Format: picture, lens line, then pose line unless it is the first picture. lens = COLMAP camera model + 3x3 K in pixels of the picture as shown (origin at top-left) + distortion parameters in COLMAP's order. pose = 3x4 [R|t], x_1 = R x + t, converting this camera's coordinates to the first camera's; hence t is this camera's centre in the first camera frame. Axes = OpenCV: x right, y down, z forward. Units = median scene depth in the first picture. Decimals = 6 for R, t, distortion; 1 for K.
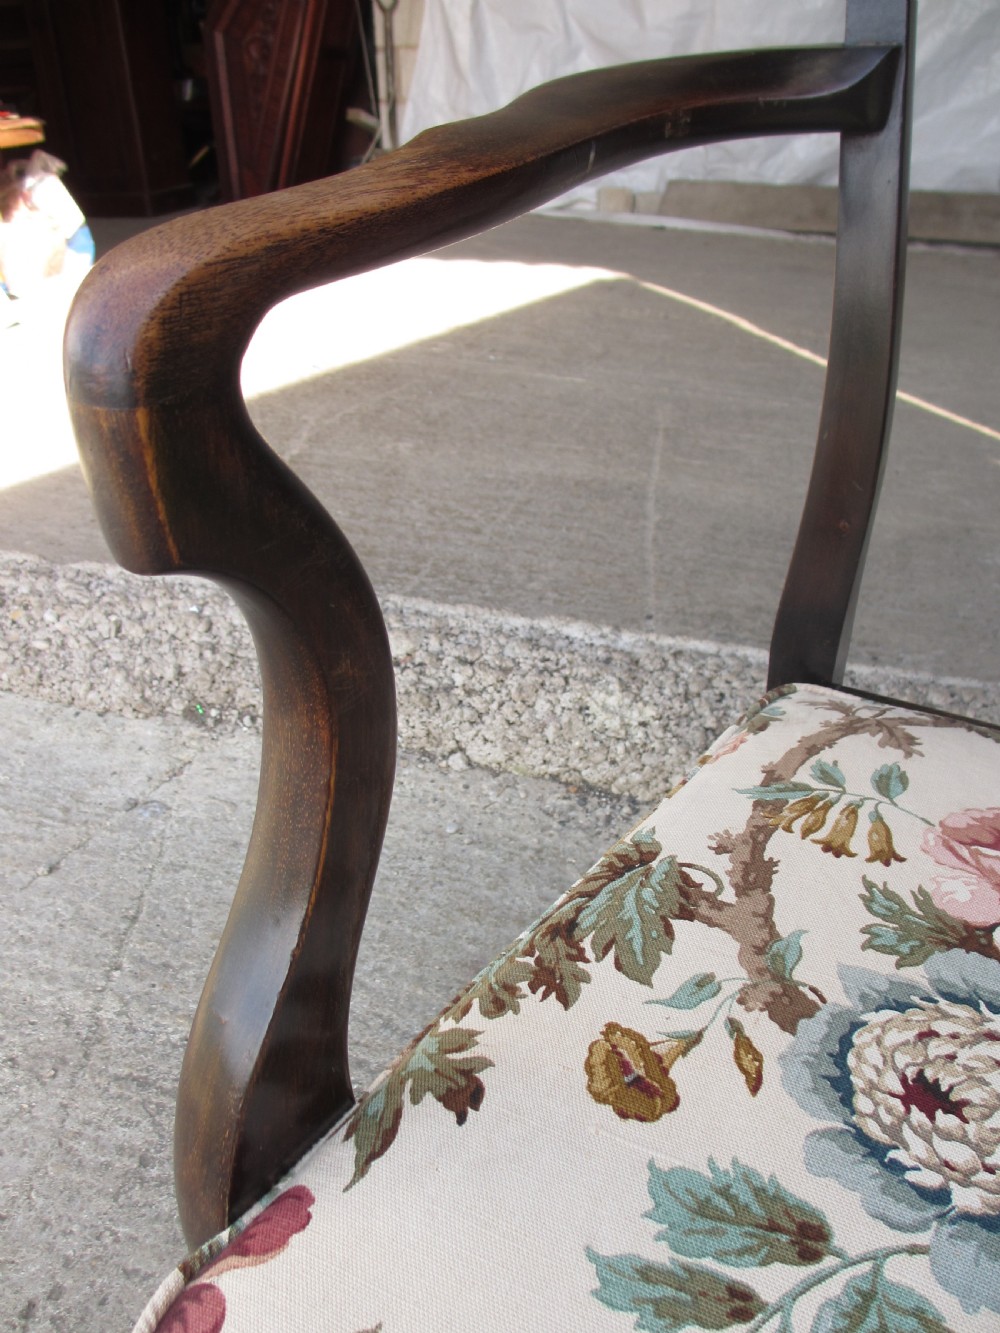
lens RADIAL K [[1121.1, 0, 499.8], [0, 1121.1, 700.9], [0, 0, 1]] dist [-0.069992, 0.003776]
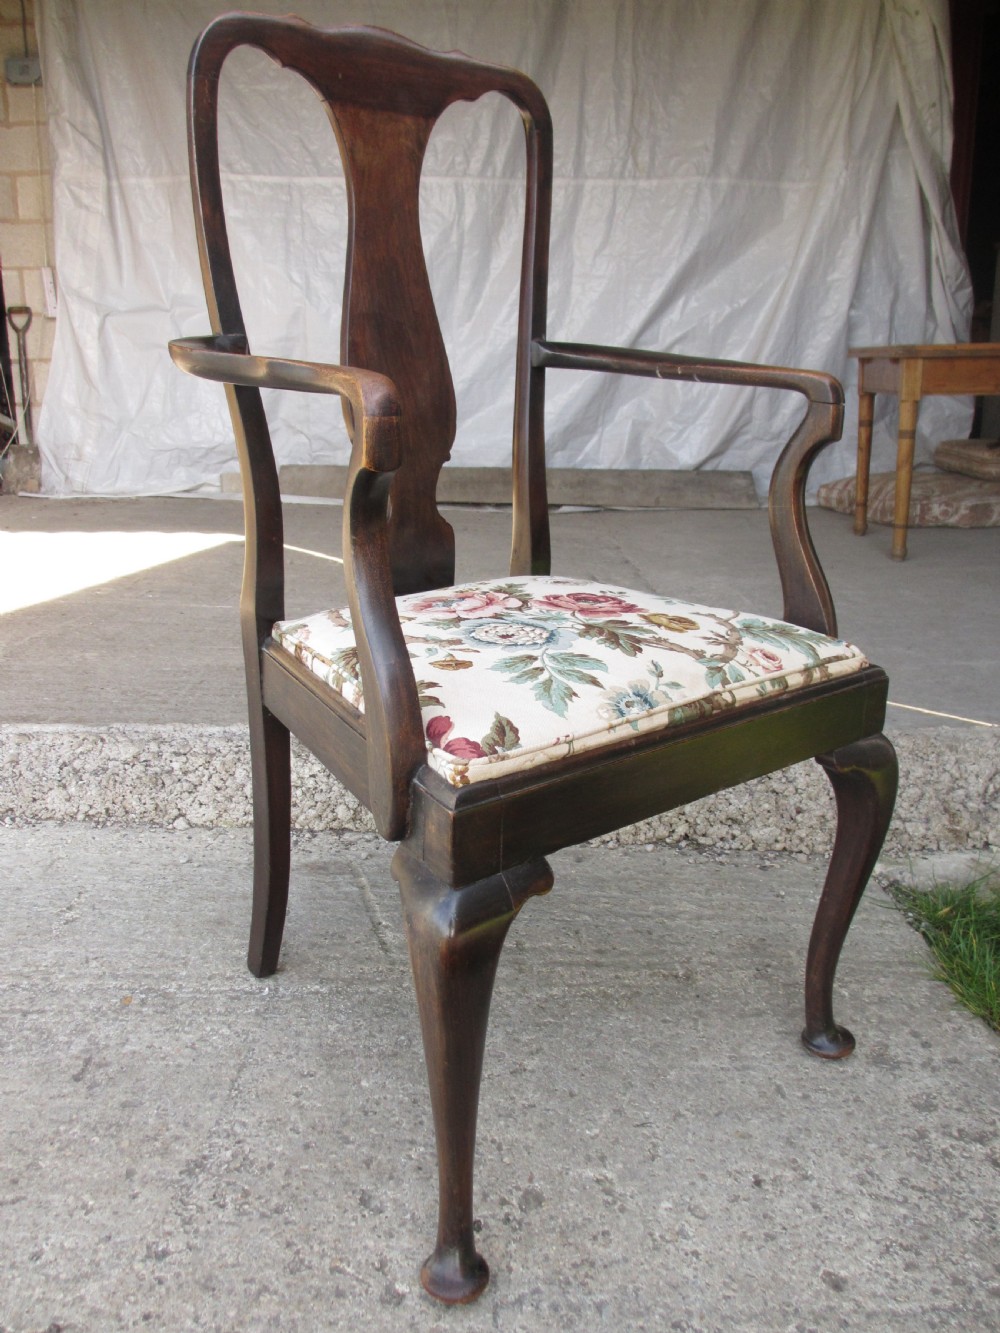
lens RADIAL K [[1124.8, 0, 505.9], [0, 1124.8, 648.9], [0, 0, 1]] dist [-0.048109, 0.019426]
pose [[0.943266, -0.064352, 0.325742, -0.092073], [0.155612, 0.952307, -0.262481, 0.264516], [-0.293315, 0.298278, 0.908293, -0.411434]]
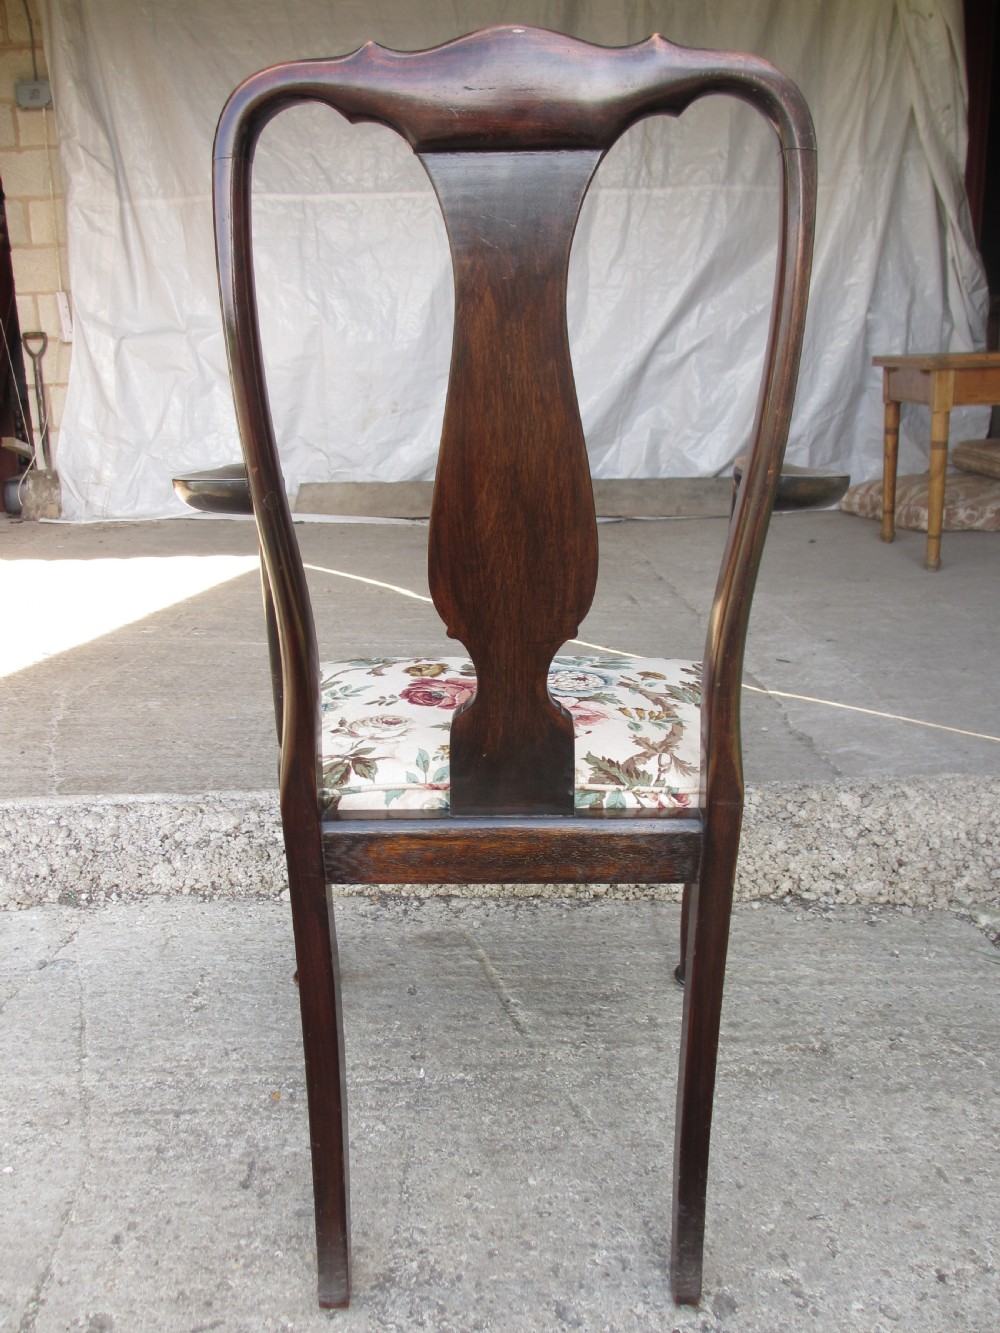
lens RADIAL K [[1124.4, 0, 503.4], [0, 1124.4, 651.5], [0, 0, 1]] dist [-0.045939, 0.011937]
pose [[0.940103, -0.093014, 0.327954, -0.205584], [0.182238, 0.950171, -0.252910, 0.161313], [-0.288089, 0.297528, 0.910210, -0.400548]]
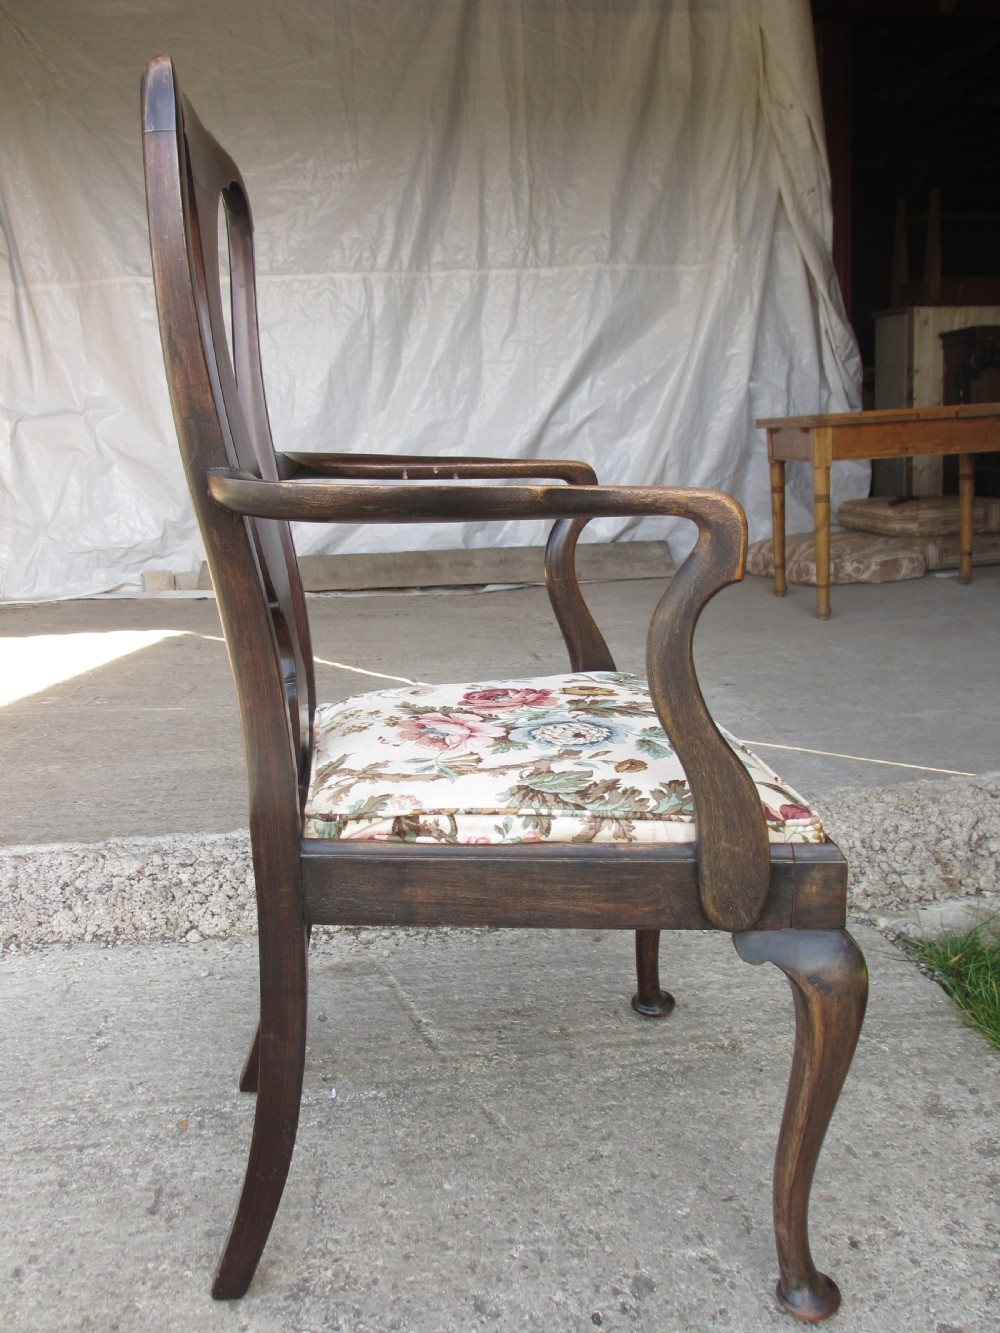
lens RADIAL K [[1121.8, 0, 503.6], [0, 1121.8, 648.0], [0, 0, 1]] dist [-0.048914, 0.016934]
pose [[0.906913, -0.100761, 0.409091, -0.207539], [0.241442, 0.920023, -0.308647, 0.232924], [-0.345274, 0.378688, 0.858709, -0.401519]]
